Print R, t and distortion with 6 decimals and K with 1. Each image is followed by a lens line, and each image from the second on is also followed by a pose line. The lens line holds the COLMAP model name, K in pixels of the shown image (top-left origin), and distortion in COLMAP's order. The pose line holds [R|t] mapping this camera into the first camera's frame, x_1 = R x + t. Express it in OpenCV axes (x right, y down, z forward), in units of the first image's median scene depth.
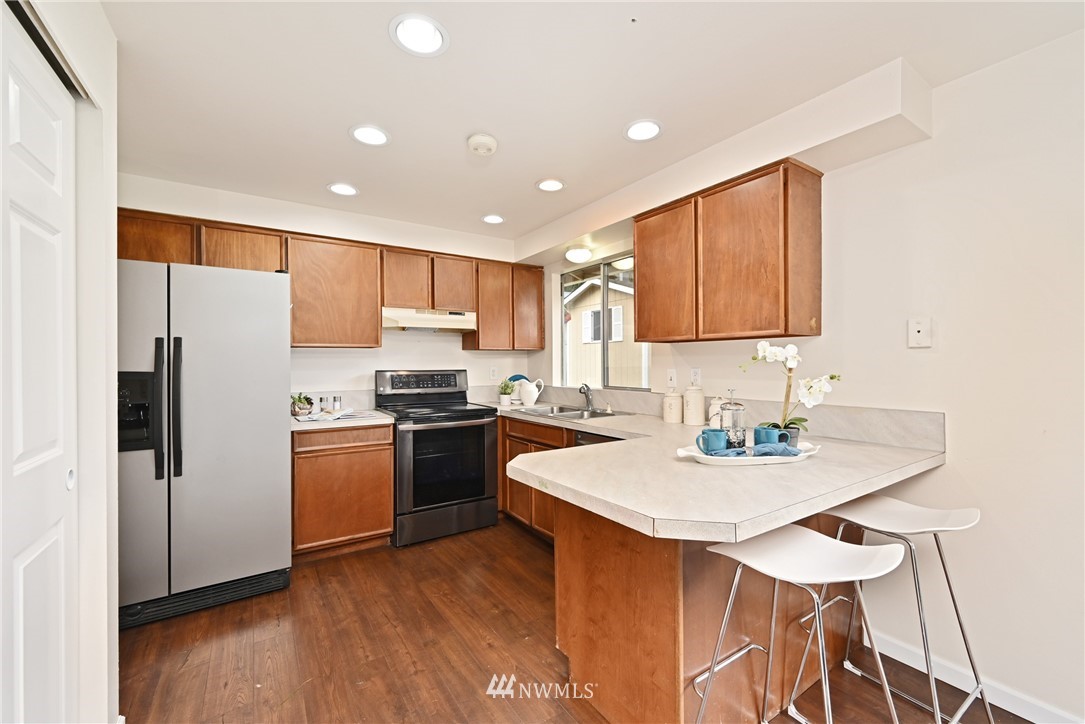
lens RADIAL K [[435.2, 0, 541.2], [0, 435.2, 363.6], [0, 0, 1]] dist [-0.000637, 0.000176]
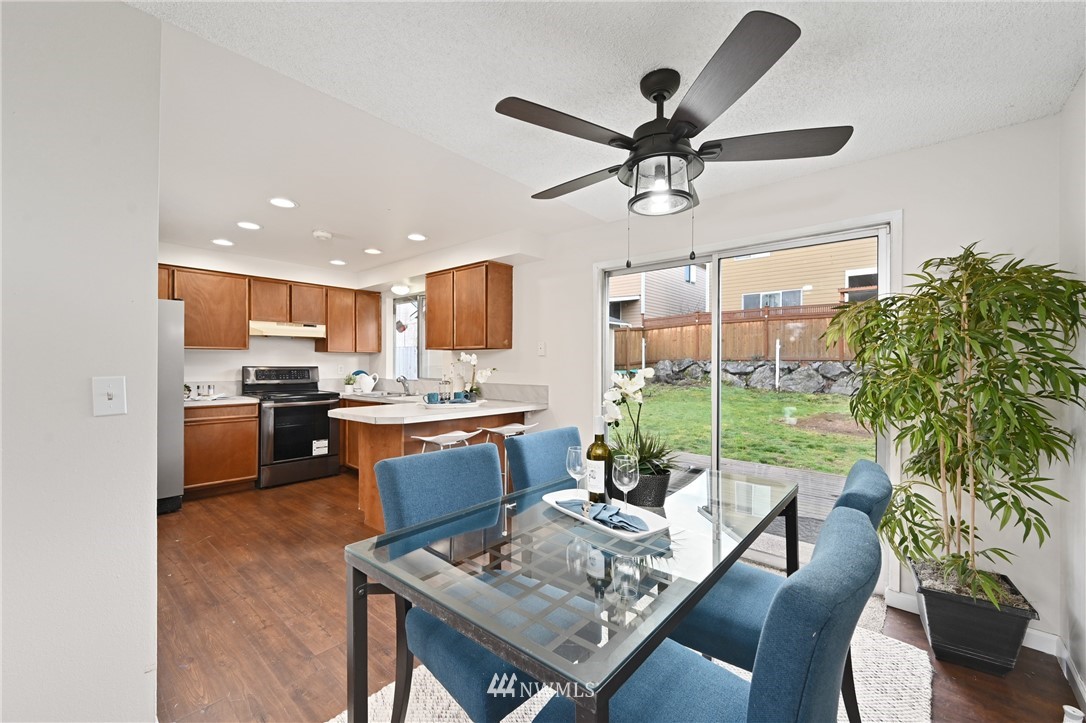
lens RADIAL K [[435.6, 0, 541.6], [0, 435.6, 362.0], [0, 0, 1]] dist [-0.000637, 0.000176]
pose [[0.962714, 0.008757, 0.270379, 0.156294], [-0.007176, 0.999951, -0.006834, 0.005061], [-0.270426, 0.004639, 0.962730, -0.586235]]
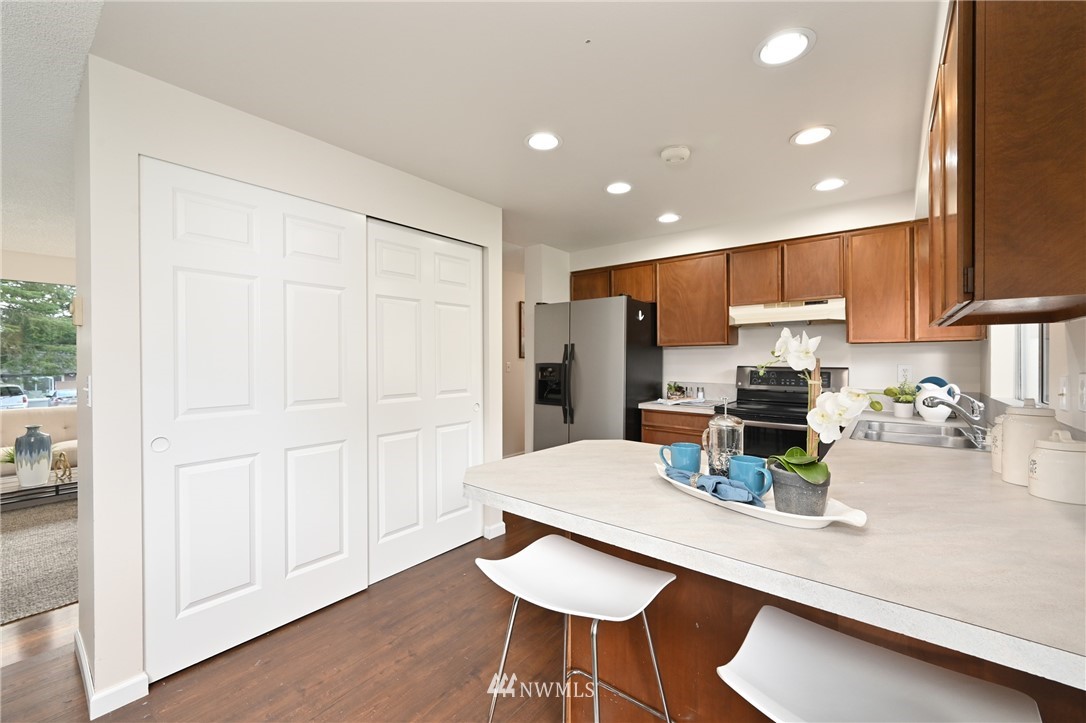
lens RADIAL K [[435.6, 0, 542.3], [0, 435.6, 362.1], [0, 0, 1]] dist [-0.000637, 0.000176]
pose [[0.312492, 0.012496, -0.949838, 0.509283], [-0.003448, 0.999922, 0.012021, -0.005200], [0.949914, -0.000482, 0.312511, 0.228035]]
